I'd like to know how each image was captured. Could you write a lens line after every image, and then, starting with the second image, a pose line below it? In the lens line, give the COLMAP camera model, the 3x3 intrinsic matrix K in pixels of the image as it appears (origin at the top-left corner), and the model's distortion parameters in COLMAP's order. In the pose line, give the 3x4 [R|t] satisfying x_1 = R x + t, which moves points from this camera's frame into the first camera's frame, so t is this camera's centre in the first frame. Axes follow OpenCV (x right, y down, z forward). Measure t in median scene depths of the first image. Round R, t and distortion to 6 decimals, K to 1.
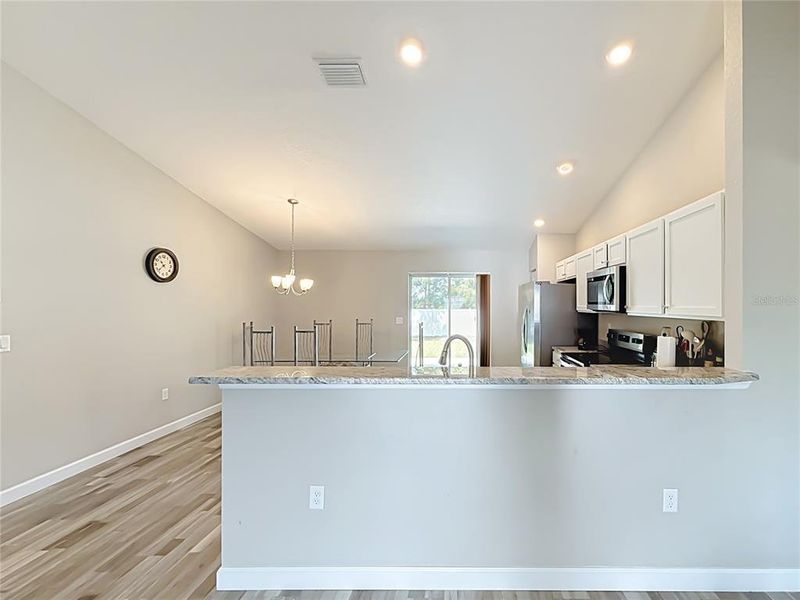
lens RADIAL K [[349.0, 0, 466.1], [0, 349.0, 303.3], [0, 0, 1]] dist [0.000693, 0.000033]
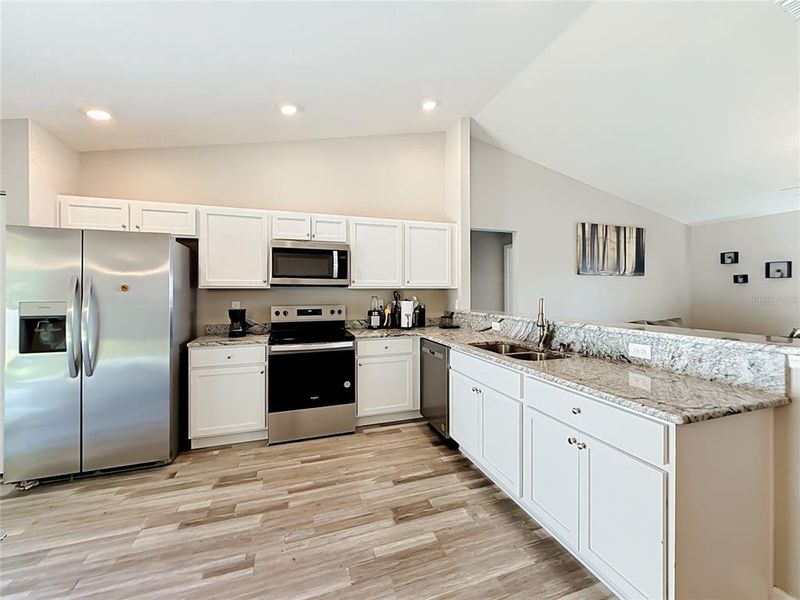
lens RADIAL K [[330.7, 0, 405.1], [0, 330.7, 291.4], [0, 0, 1]] dist [-0.000487, -0.000021]
pose [[-0.325317, -0.000618, 0.945605, -0.480480], [-0.000683, 1.000000, 0.000418, 0.031976], [-0.945605, -0.000510, -0.325318, 0.905942]]
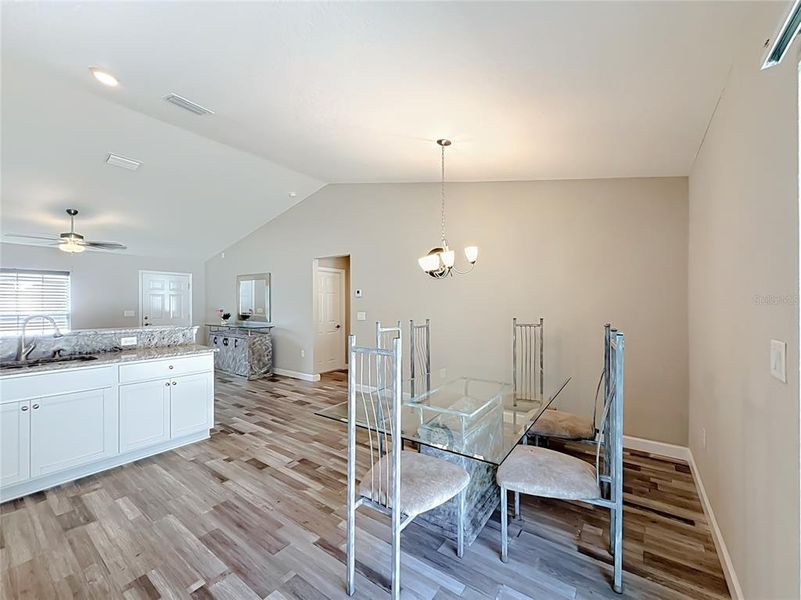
lens RADIAL K [[325.2, 0, 399.6], [0, 325.2, 304.5], [0, 0, 1]] dist [-0.000046, -0.000039]
pose [[-0.594918, 0.001952, -0.803784, 0.077572], [0.006100, 0.999979, -0.002087, 0.031287], [0.803763, -0.006145, -0.594918, 1.432651]]
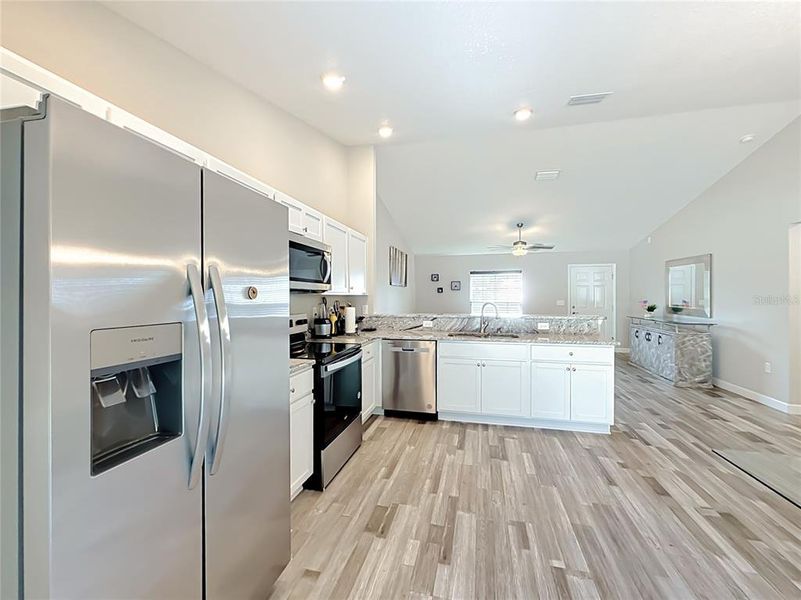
lens RADIAL K [[330.2, 0, 402.5], [0, 330.2, 297.6], [0, 0, 1]] dist [-0.000141, -0.000387]
pose [[-0.970836, 0.001503, 0.239742, 0.001315], [0.001845, 0.999998, 0.001202, 0.030751], [-0.239739, 0.001609, -0.970836, 1.451367]]
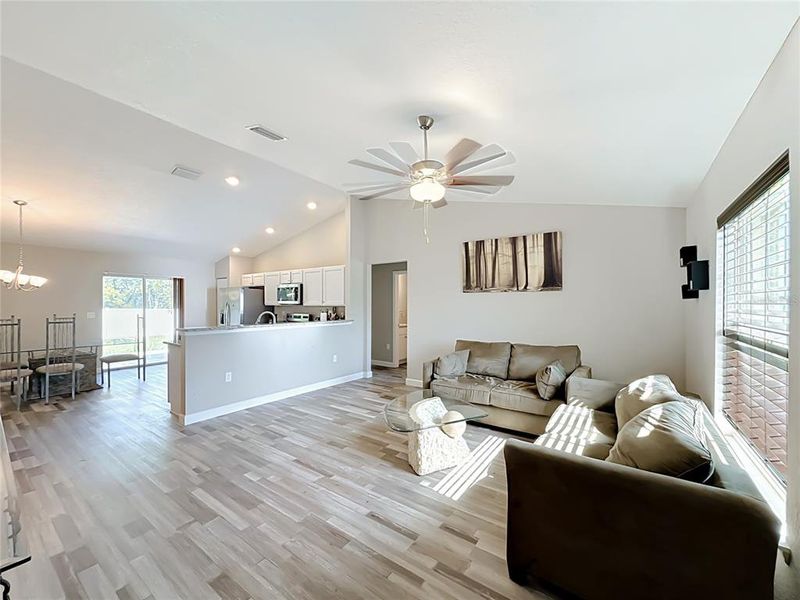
lens RADIAL K [[324.8, 0, 399.1], [0, 324.8, 304.5], [0, 0, 1]] dist [-0.000046, -0.000039]
pose [[0.583943, -0.001312, 0.811794, -0.686844], [-0.002957, 0.999989, 0.003743, 0.012968], [-0.811789, -0.004586, 0.583932, -0.572675]]
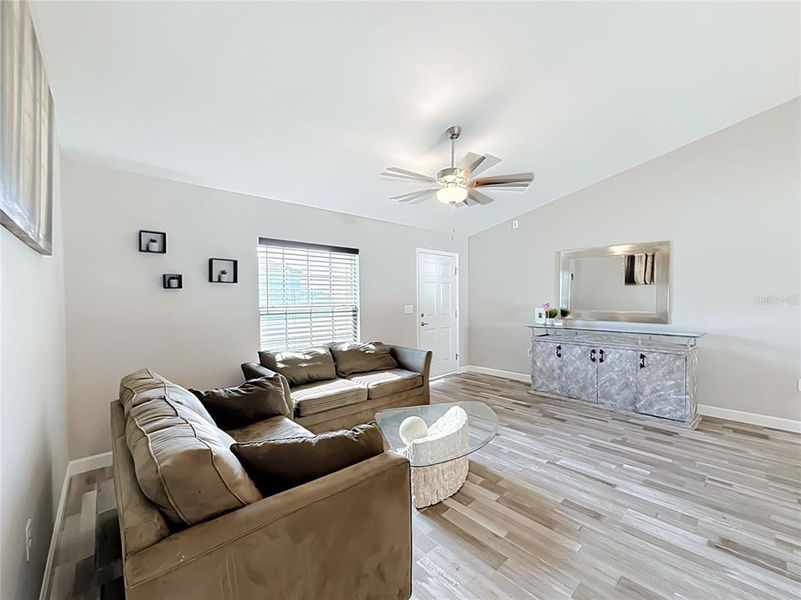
lens RADIAL K [[330.2, 0, 402.5], [0, 330.2, 297.6], [0, 0, 1]] dist [-0.000141, -0.000387]
pose [[-0.740259, 0.007329, -0.672282, 0.388441], [0.011377, 0.999934, -0.001626, 0.027053], [0.672226, -0.008852, -0.740293, 0.189302]]
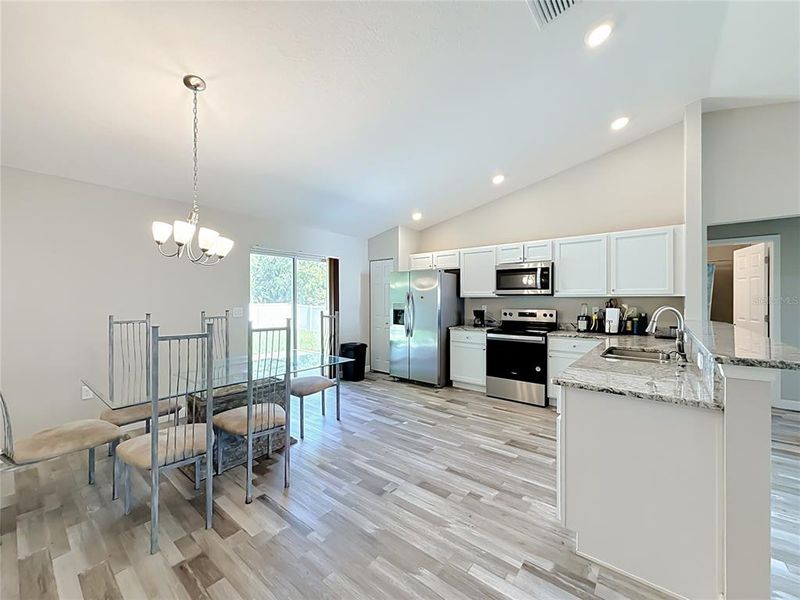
lens RADIAL K [[324.8, 0, 399.1], [0, 324.8, 304.5], [0, 0, 1]] dist [-0.000046, -0.000039]
pose [[0.636229, -0.014531, 0.771363, -0.745440], [-0.000867, 0.999809, 0.019550, 0.029639], [-0.771500, -0.013107, 0.636095, 0.494005]]
